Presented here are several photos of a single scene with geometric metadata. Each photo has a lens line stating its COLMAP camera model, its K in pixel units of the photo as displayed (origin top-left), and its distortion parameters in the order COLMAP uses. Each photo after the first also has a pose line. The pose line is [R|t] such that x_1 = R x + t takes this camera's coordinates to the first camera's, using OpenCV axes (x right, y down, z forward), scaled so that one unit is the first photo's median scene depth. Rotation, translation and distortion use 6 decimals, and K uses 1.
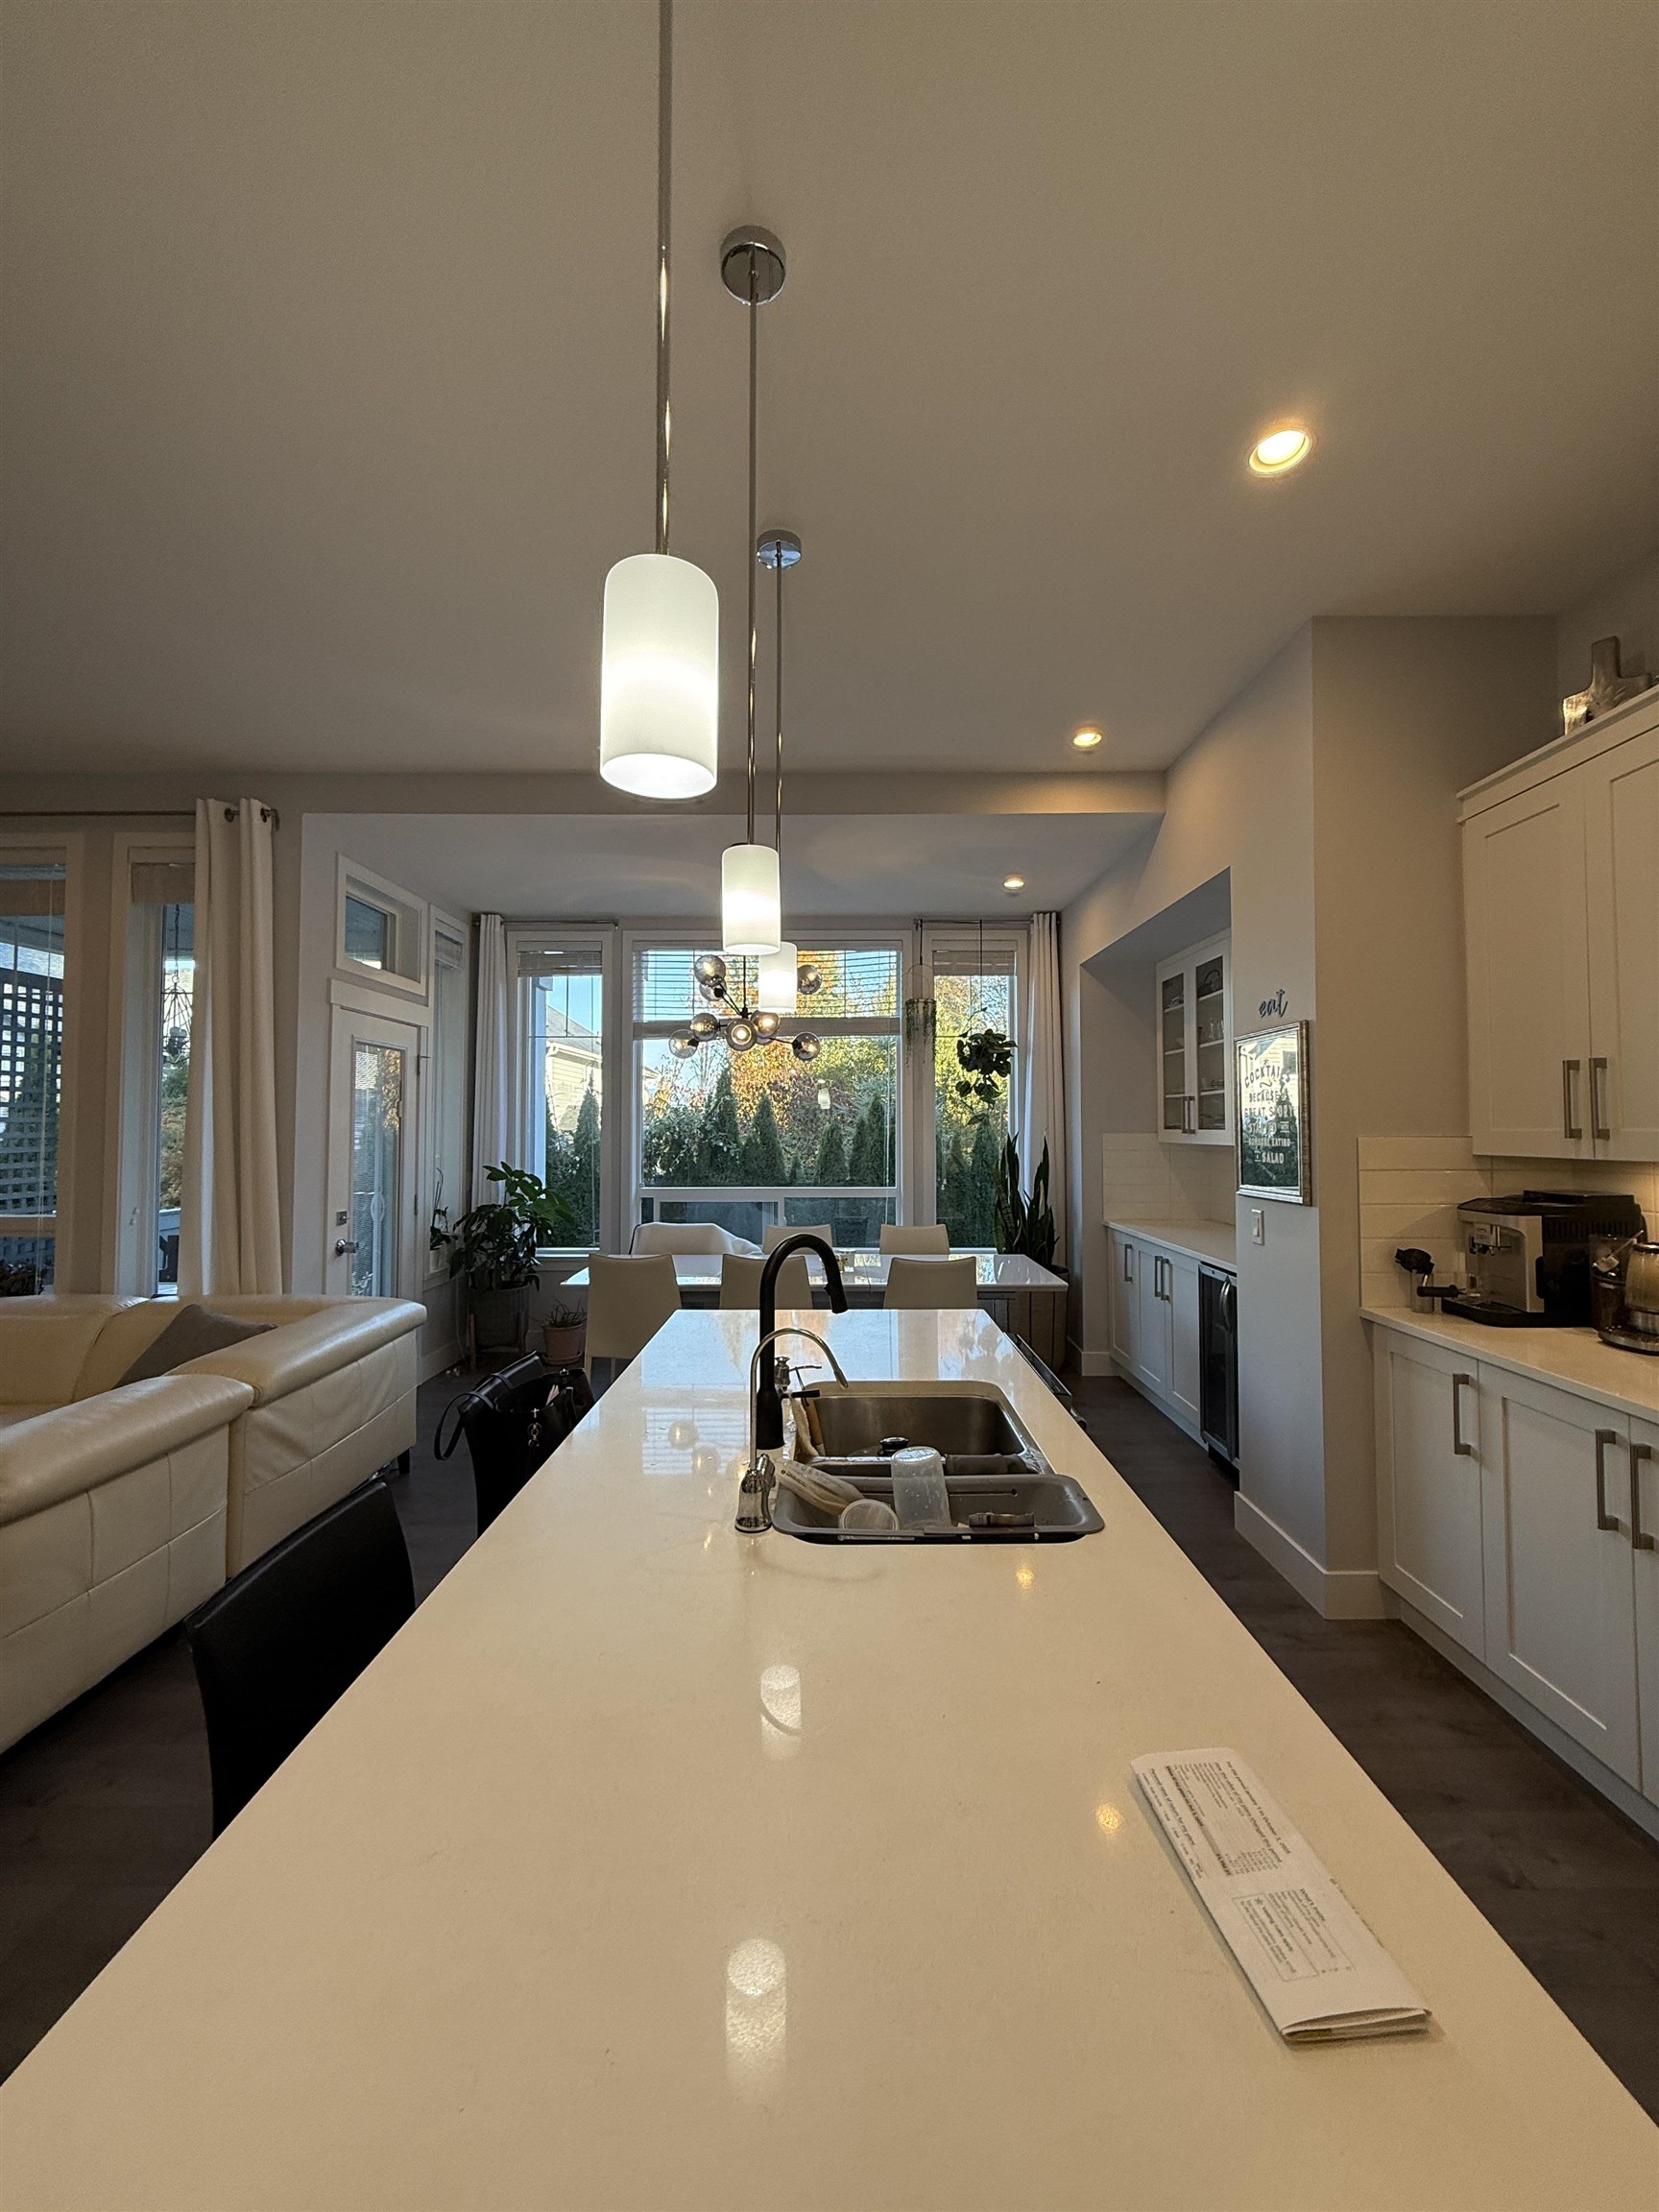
lens RADIAL K [[878.0, 0, 829.1], [0, 878.0, 1100.2], [0, 0, 1]] dist [-0.000569, -0.000369]
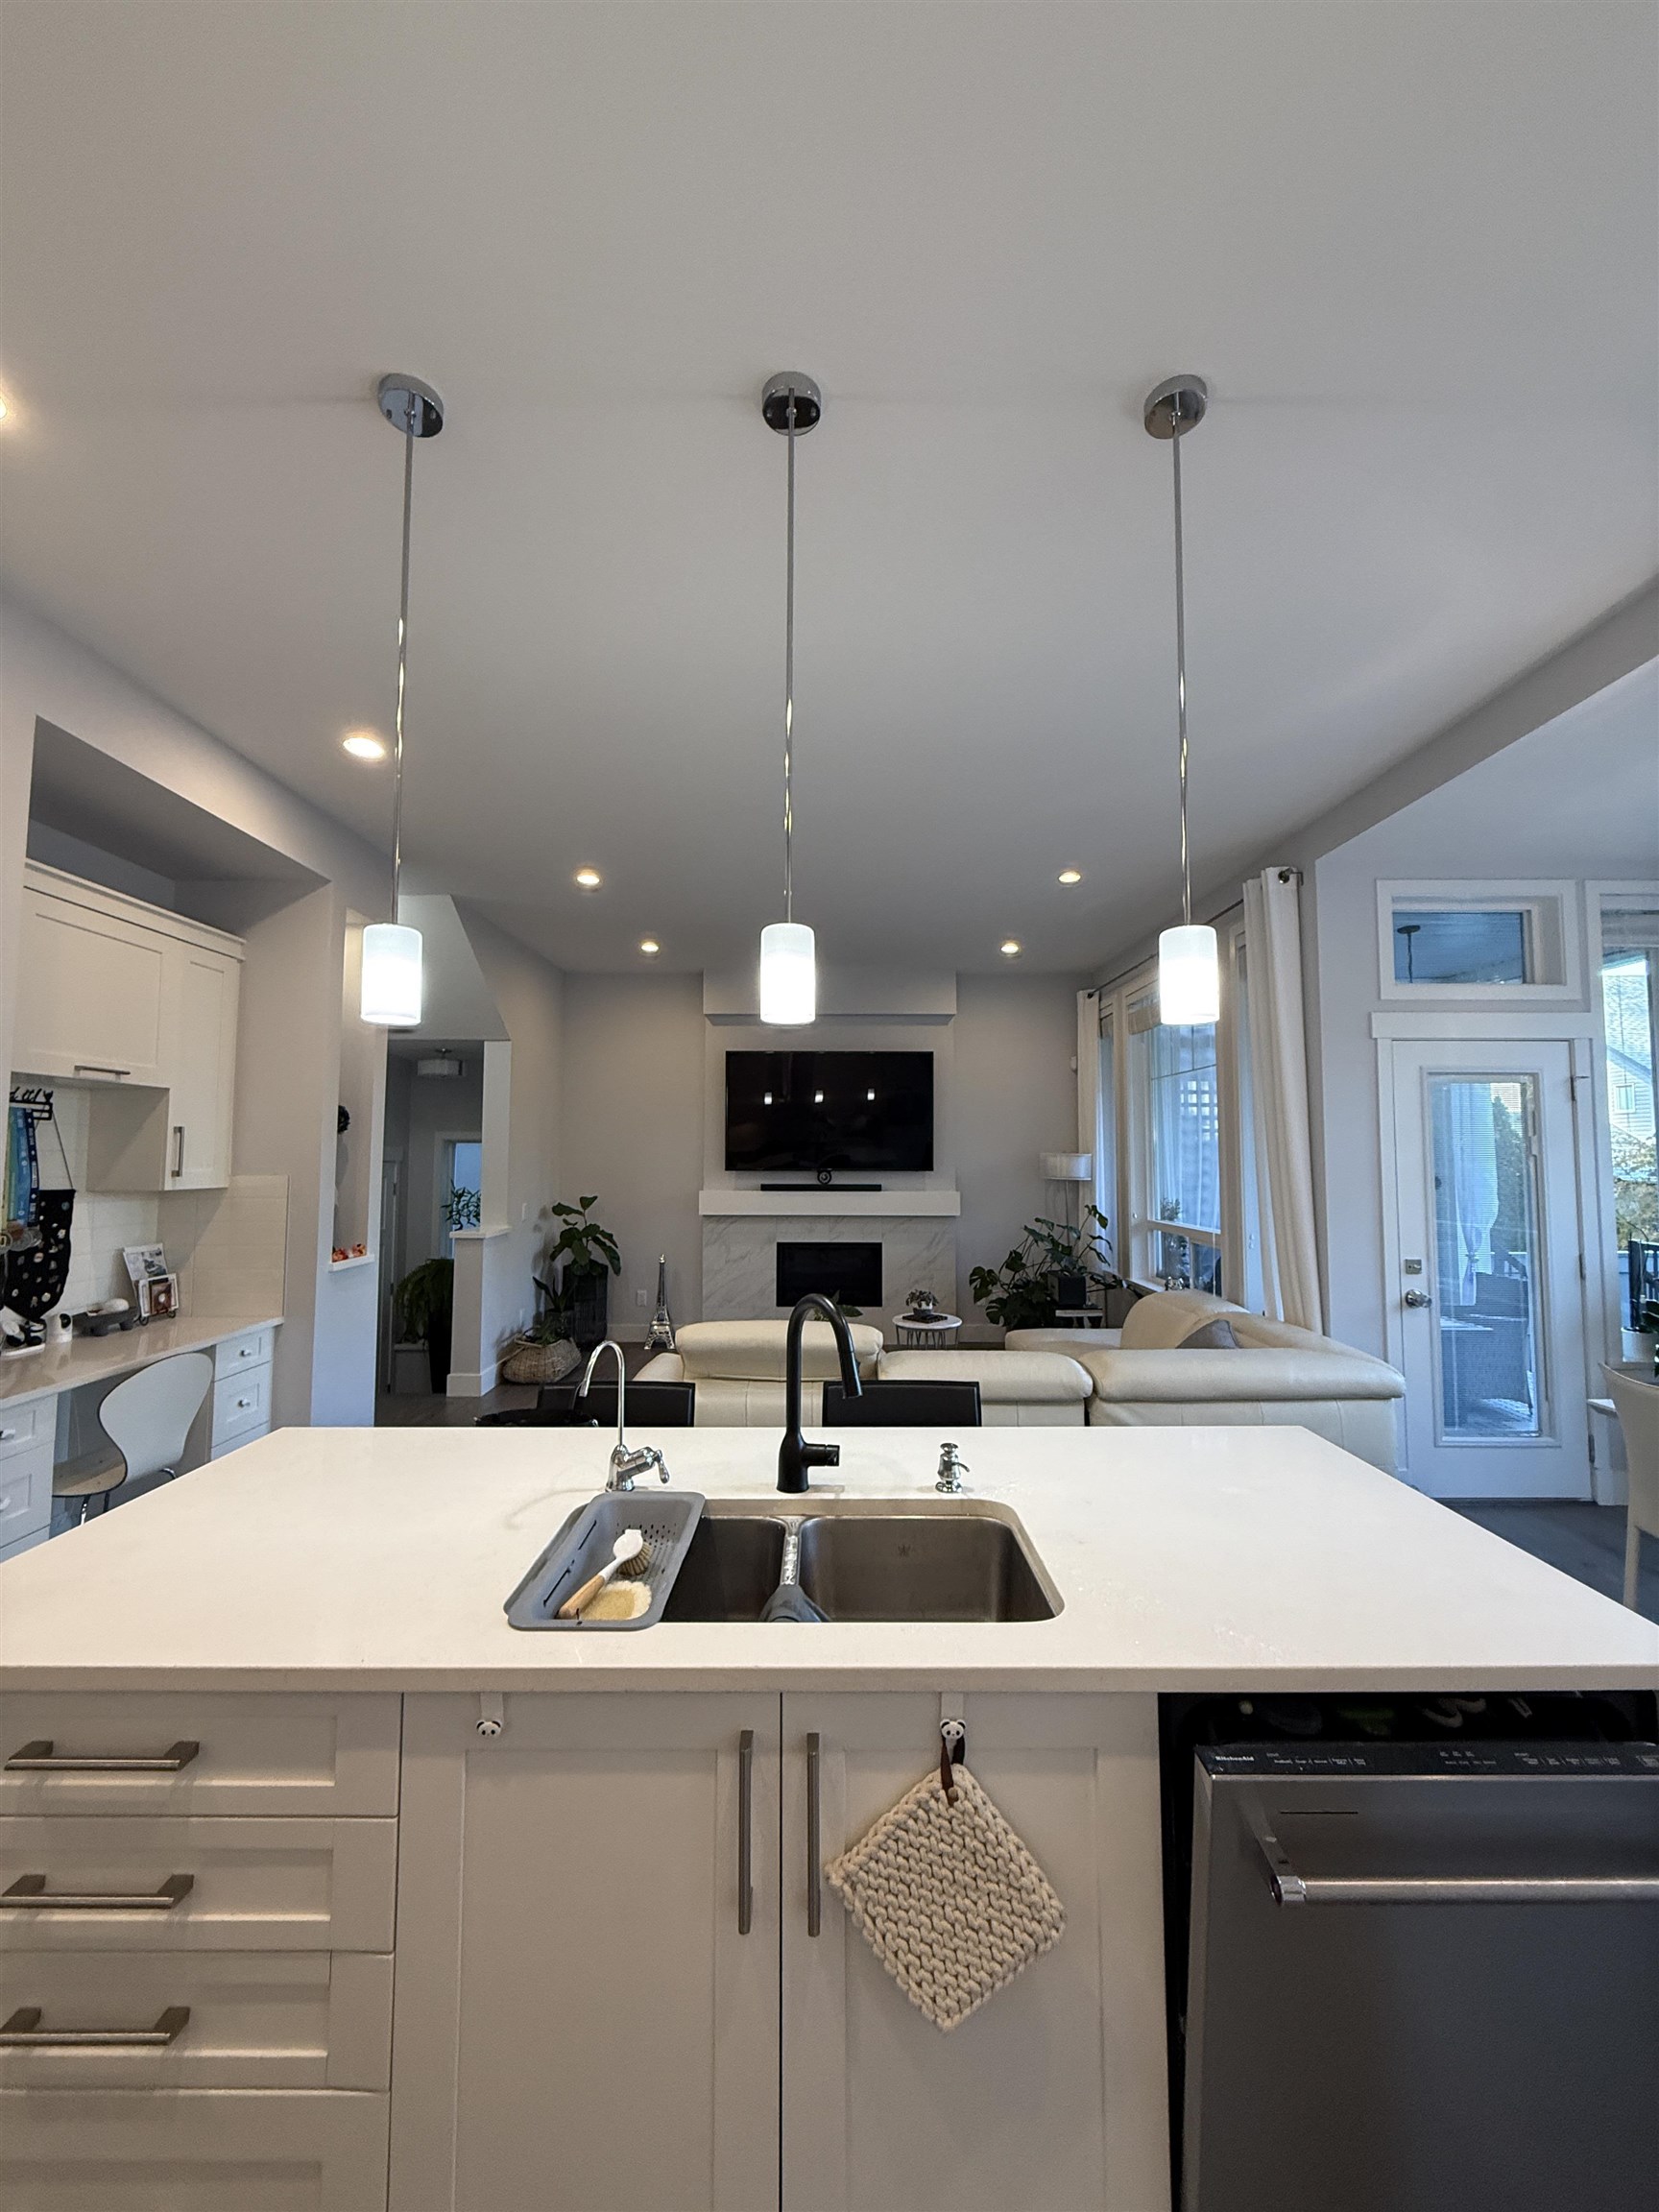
lens RADIAL K [[873.9, 0, 830.0], [0, 873.9, 1101.3], [0, 0, 1]] dist [-0.001018, -0.000411]
pose [[0.007323, -0.064409, -0.997897, 0.308620], [0.032133, 0.997423, -0.064143, 0.000292], [0.999457, -0.031596, 0.009374, 0.324671]]
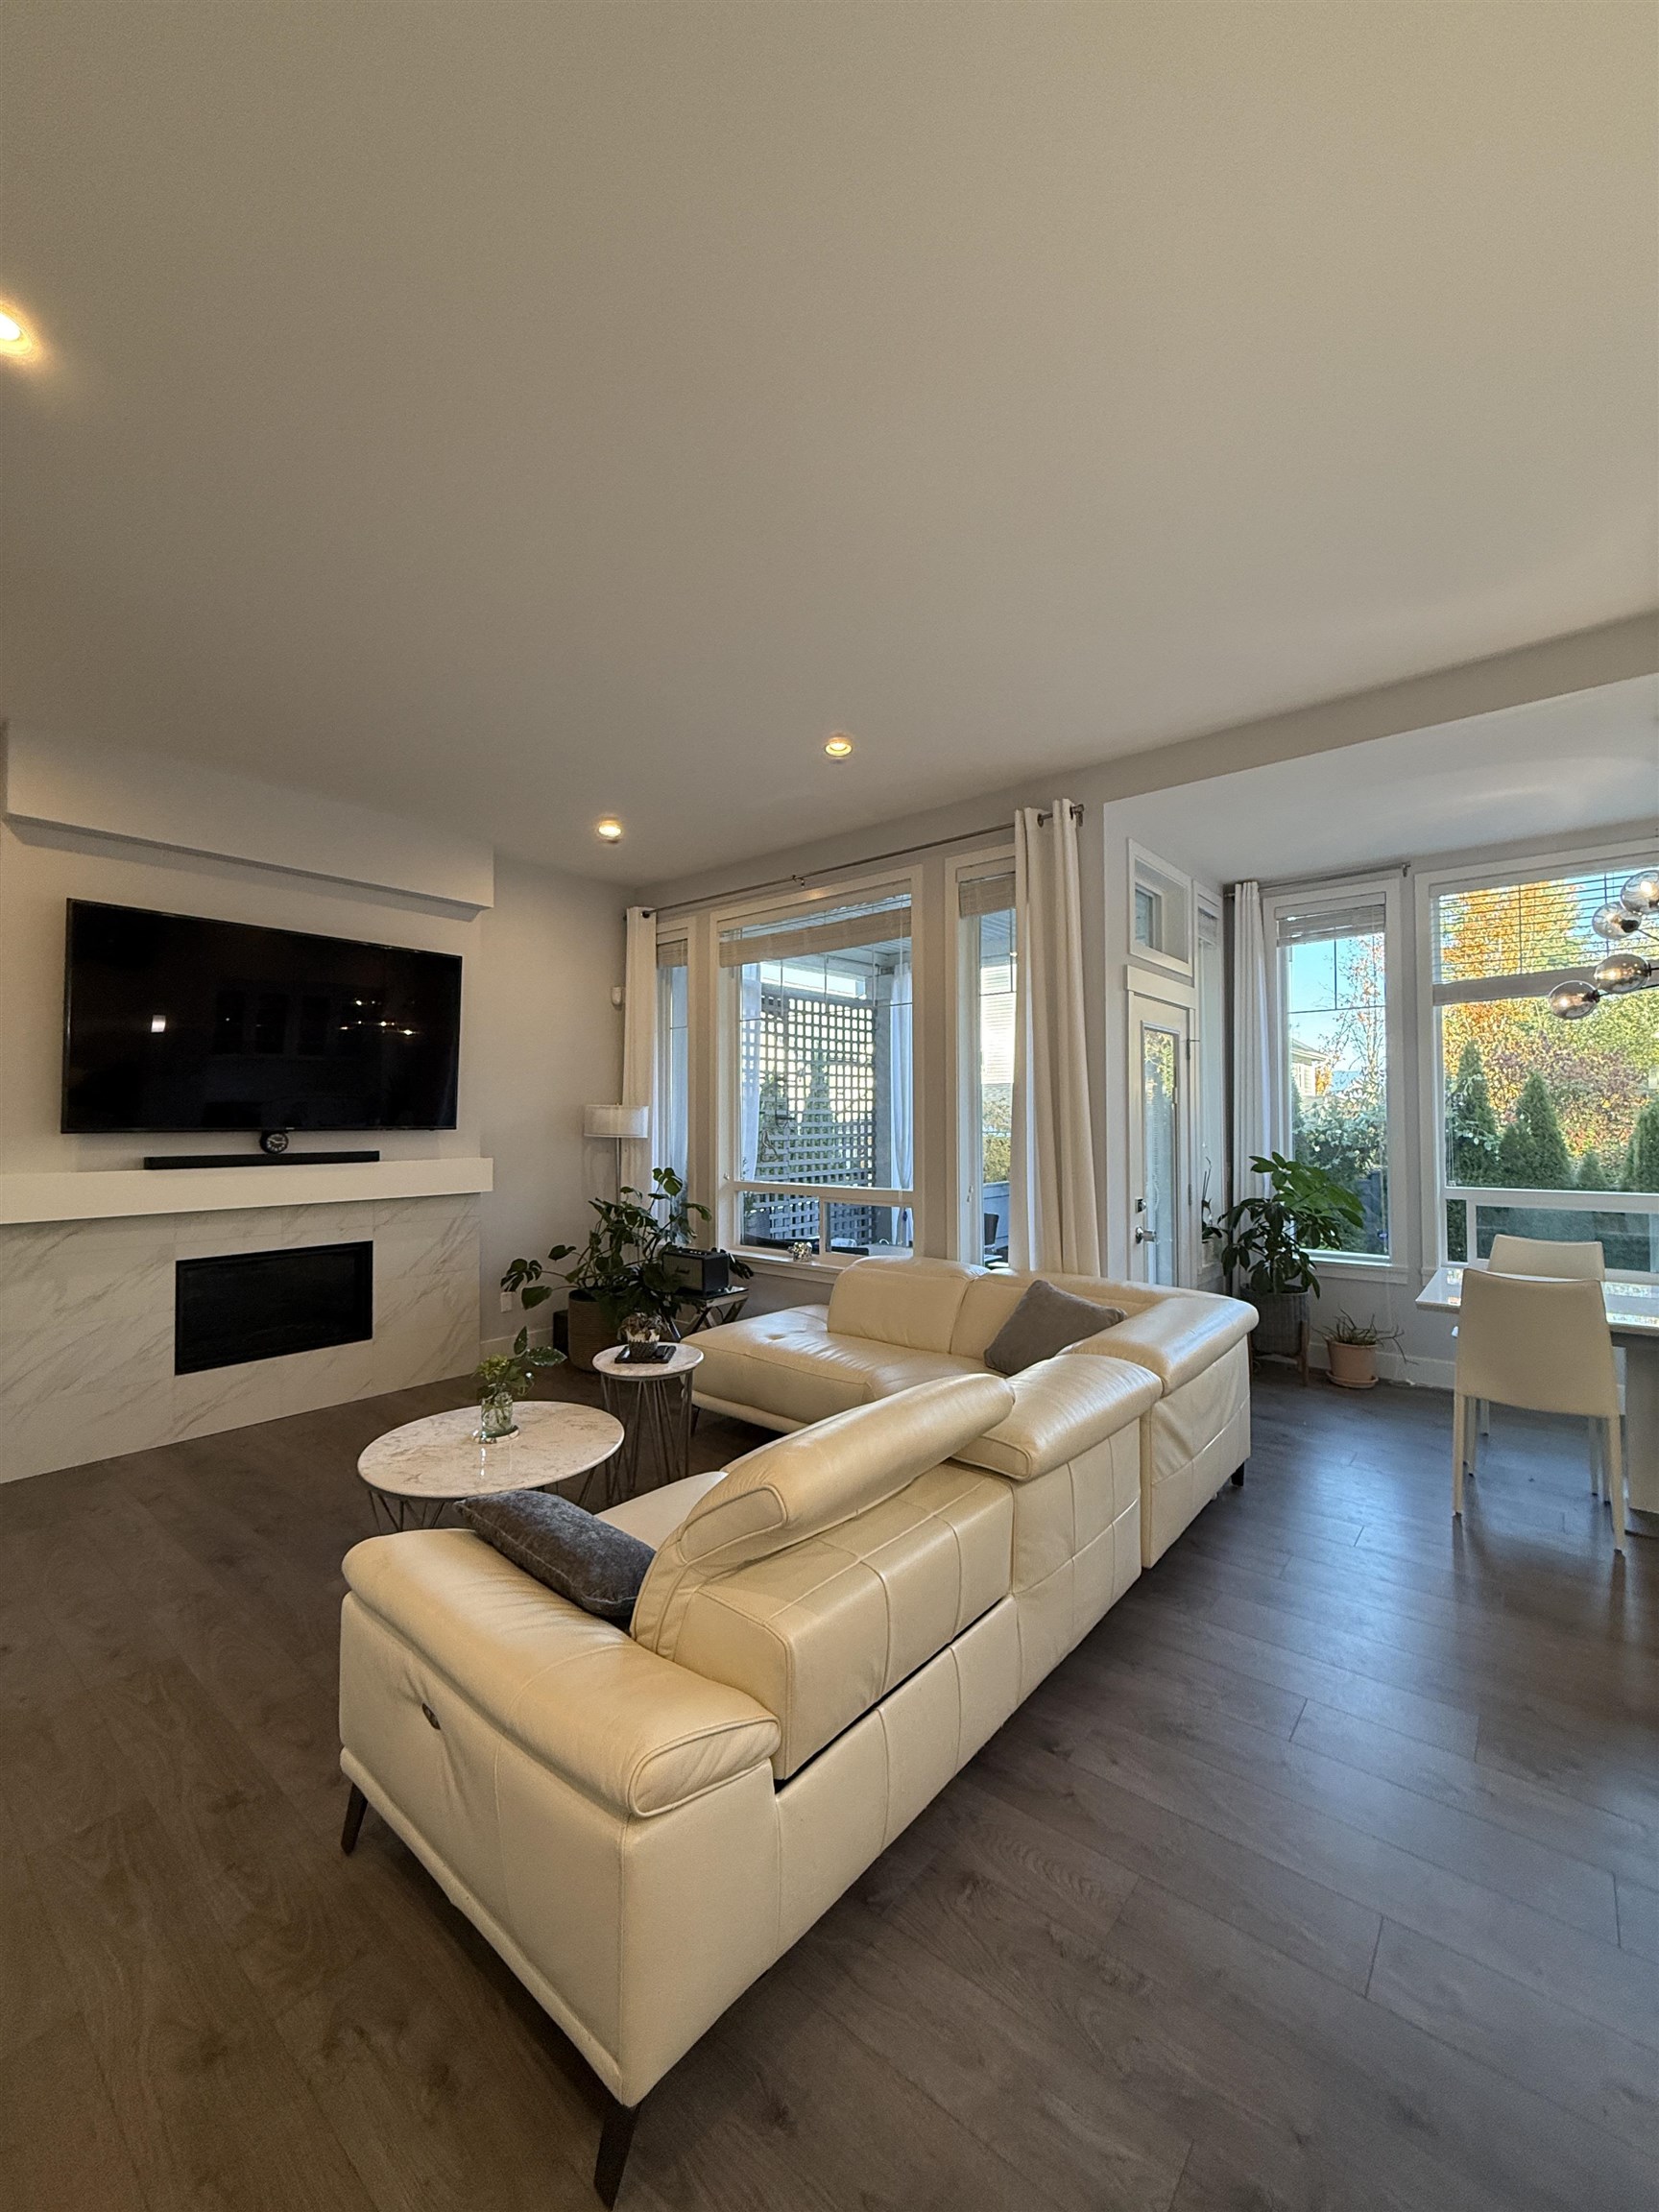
lens RADIAL K [[878.0, 0, 829.1], [0, 878.0, 1100.2], [0, 0, 1]] dist [-0.000569, -0.000369]
pose [[0.771405, -0.018518, -0.636075, -0.161646], [0.025512, 0.999673, 0.001837, 0.003619], [0.635833, -0.017645, 0.771625, 0.010842]]
